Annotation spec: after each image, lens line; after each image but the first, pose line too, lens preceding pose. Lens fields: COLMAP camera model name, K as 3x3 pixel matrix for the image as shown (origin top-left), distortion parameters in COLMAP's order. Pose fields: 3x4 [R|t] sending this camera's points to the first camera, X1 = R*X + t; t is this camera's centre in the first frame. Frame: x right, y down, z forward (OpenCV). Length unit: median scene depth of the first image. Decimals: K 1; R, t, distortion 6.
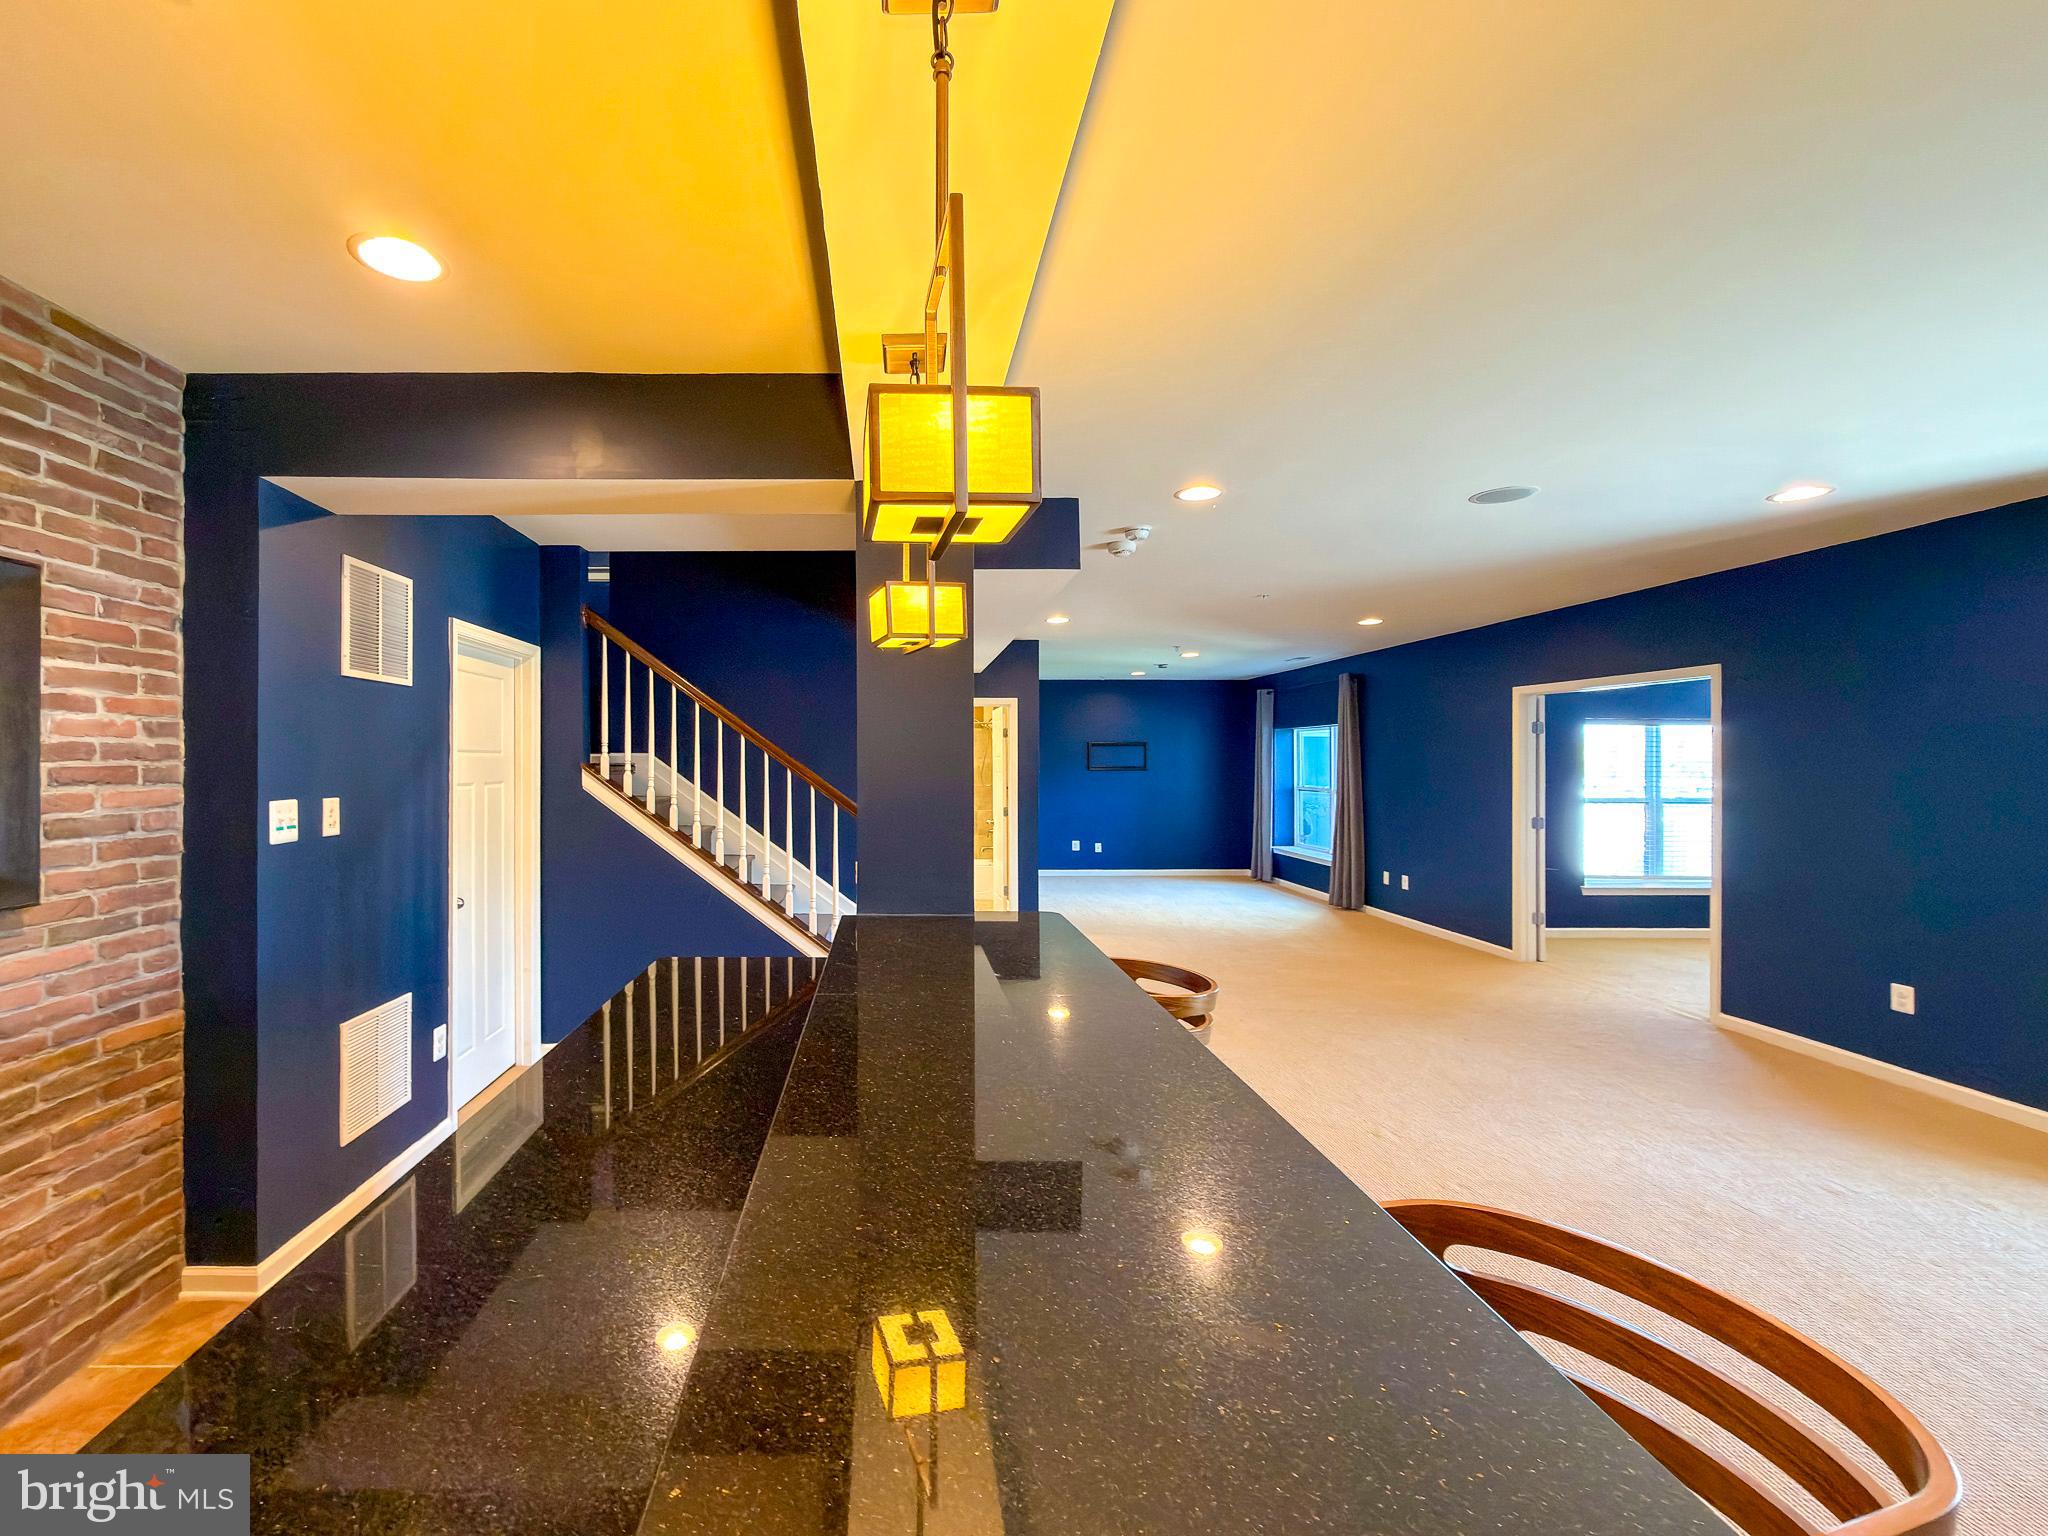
lens RADIAL K [[873.6, 0, 922.4], [0, 873.6, 760.9], [0, 0, 1]] dist [-0.002563, -0.000021]
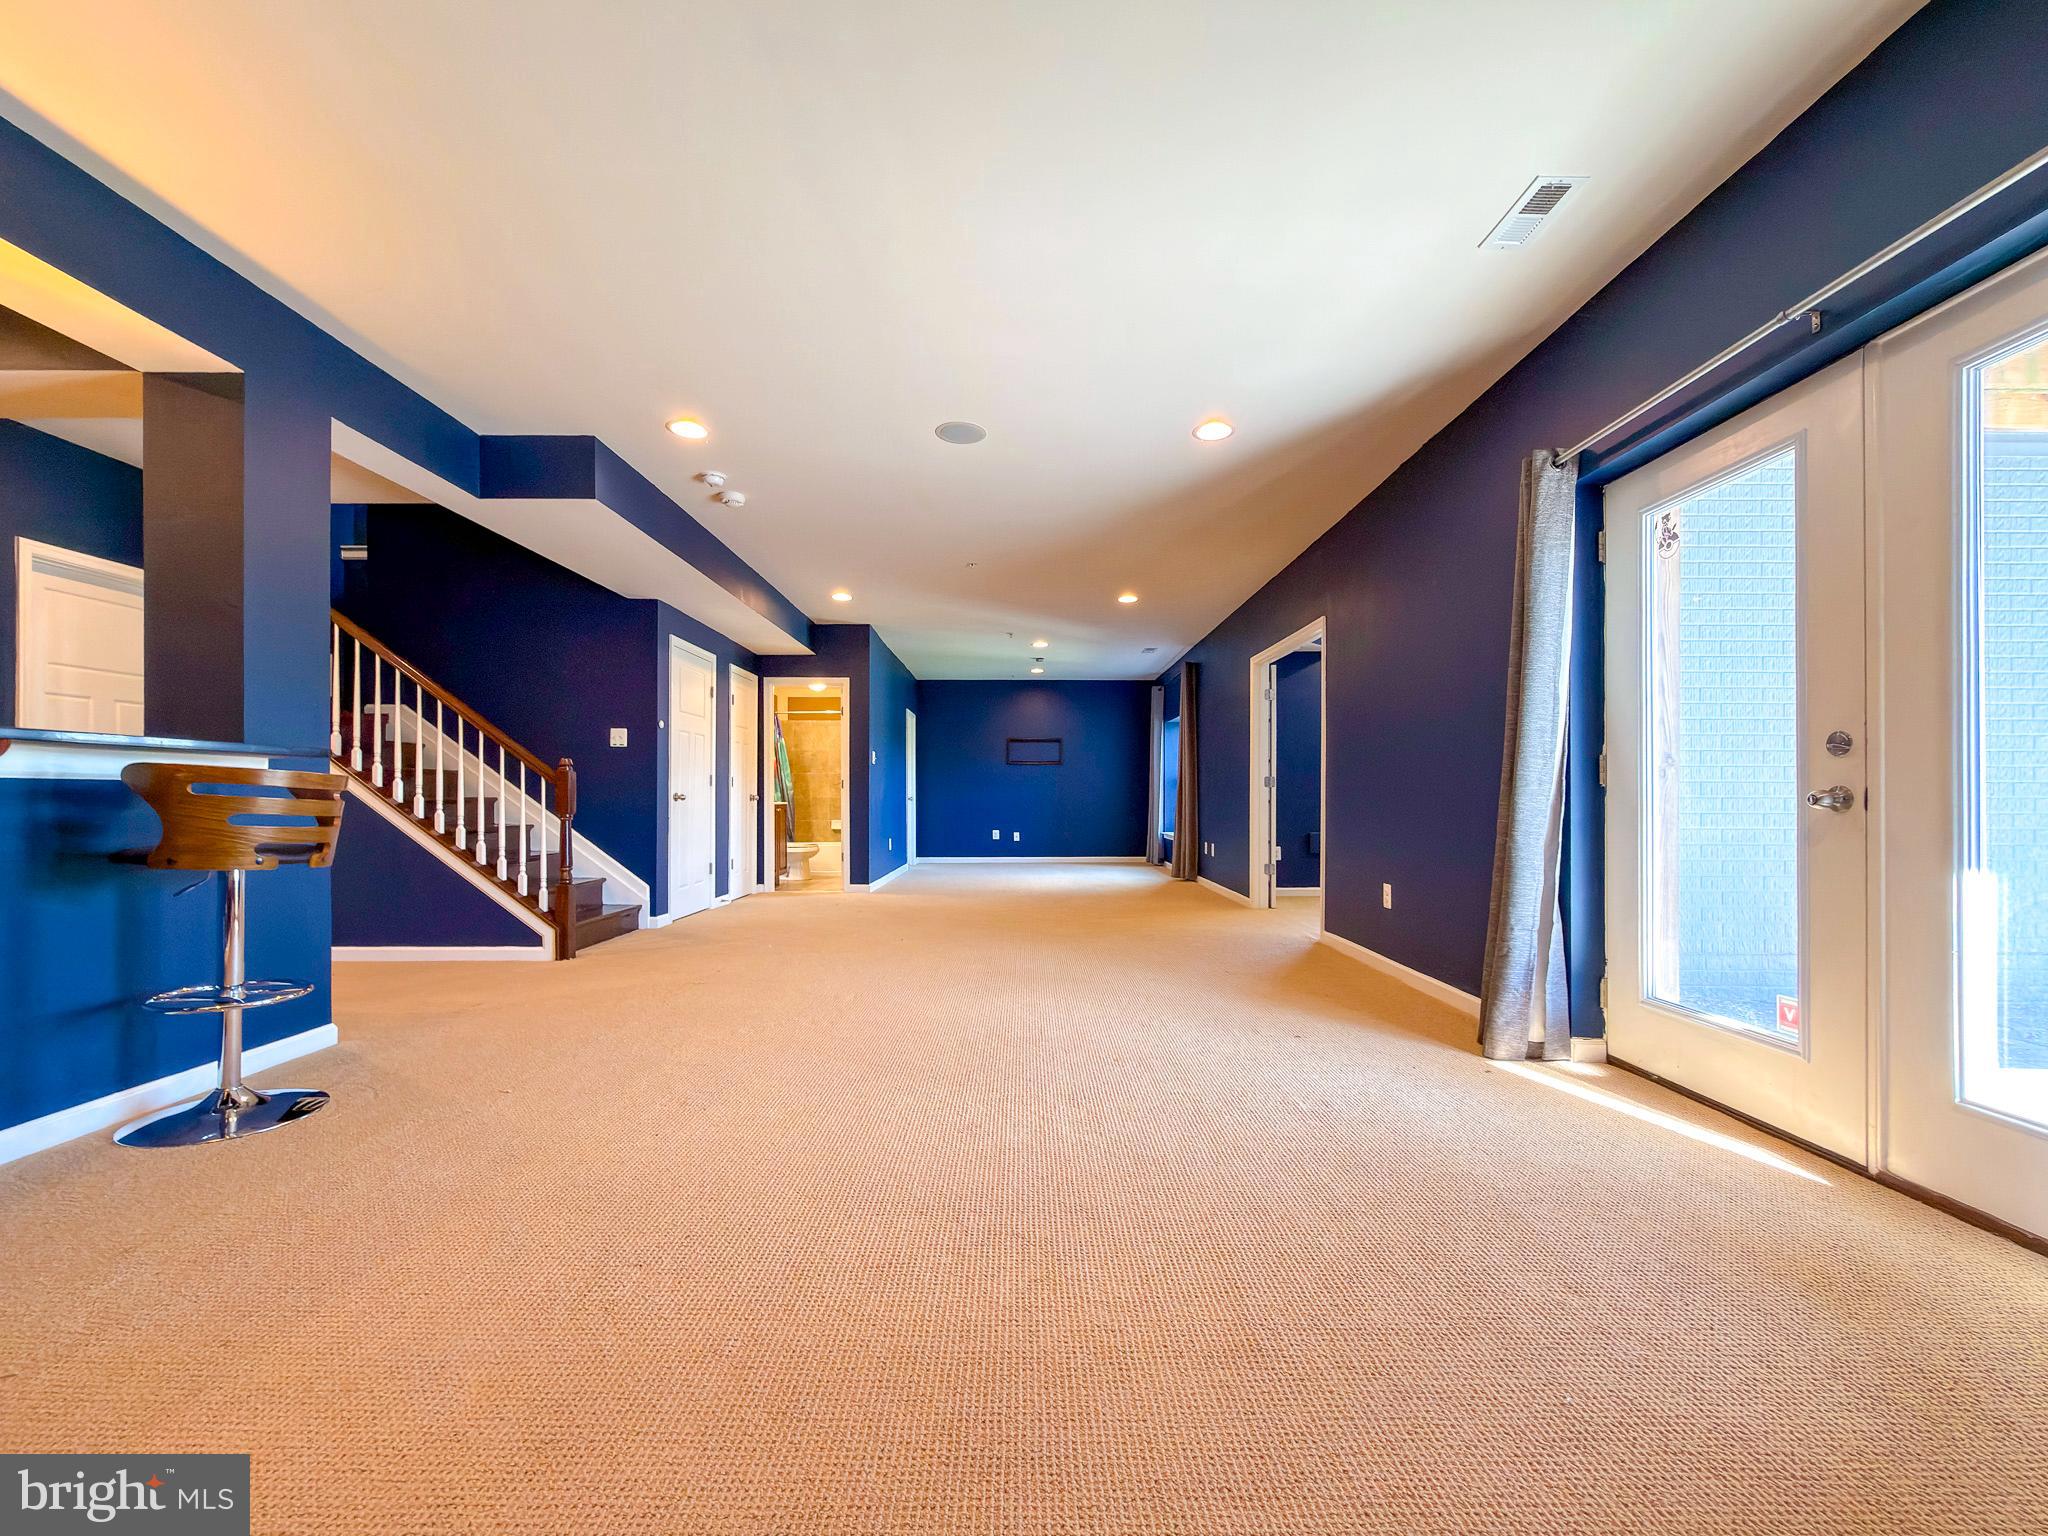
lens RADIAL K [[818.2, 0, 1008.8], [0, 818.2, 795.4], [0, 0, 1]] dist [-0.001061, 0.000354]
pose [[0.999856, 0.004863, -0.016251, 1.120542], [-0.004808, 0.999983, 0.003429, 0.243849], [0.016267, -0.003350, 0.999862, -0.056898]]
